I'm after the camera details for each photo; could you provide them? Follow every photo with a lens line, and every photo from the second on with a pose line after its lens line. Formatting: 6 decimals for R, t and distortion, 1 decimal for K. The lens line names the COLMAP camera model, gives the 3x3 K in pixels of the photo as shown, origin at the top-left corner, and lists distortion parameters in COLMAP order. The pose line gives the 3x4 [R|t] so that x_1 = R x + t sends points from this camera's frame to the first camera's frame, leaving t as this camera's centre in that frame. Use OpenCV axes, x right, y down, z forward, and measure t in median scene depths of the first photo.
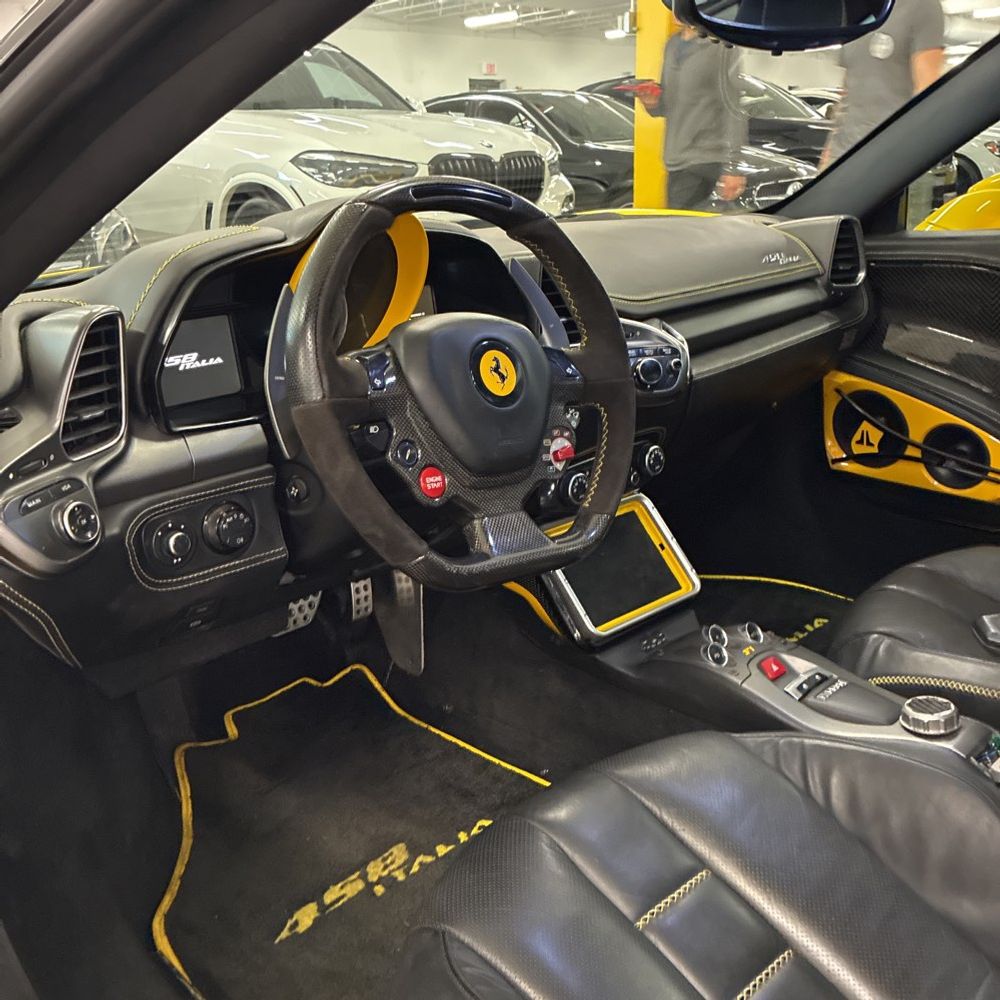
lens RADIAL K [[1009.8, 0, 500.7], [0, 1009.8, 495.1], [0, 0, 1]] dist [0.023762, 0.000000]
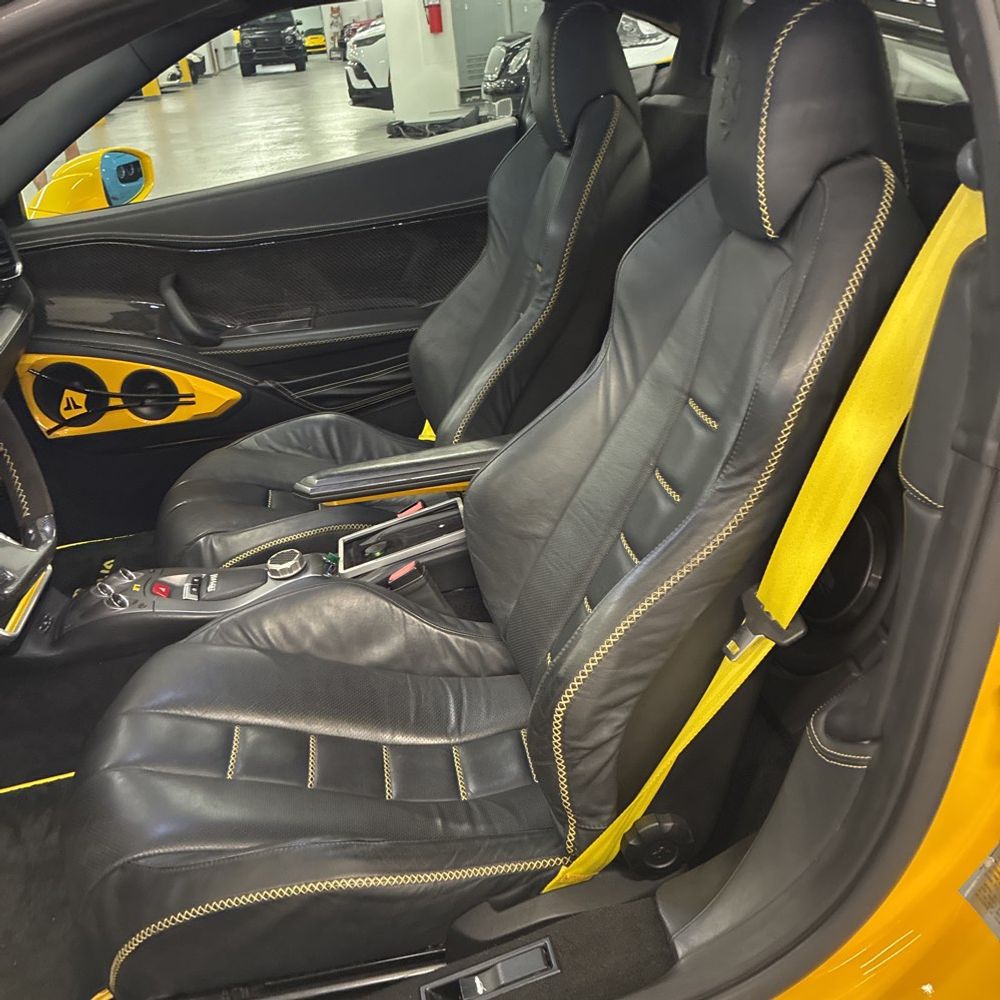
lens RADIAL K [[1009.8, 0, 476.1], [0, 1009.8, 505.0], [0, 0, 1]] dist [0.023762, 0.000000]
pose [[0.582090, -0.374936, 0.721522, -0.248352], [0.331714, 0.919646, 0.210279, -0.040714], [-0.742386, 0.116938, 0.659688, -0.083836]]
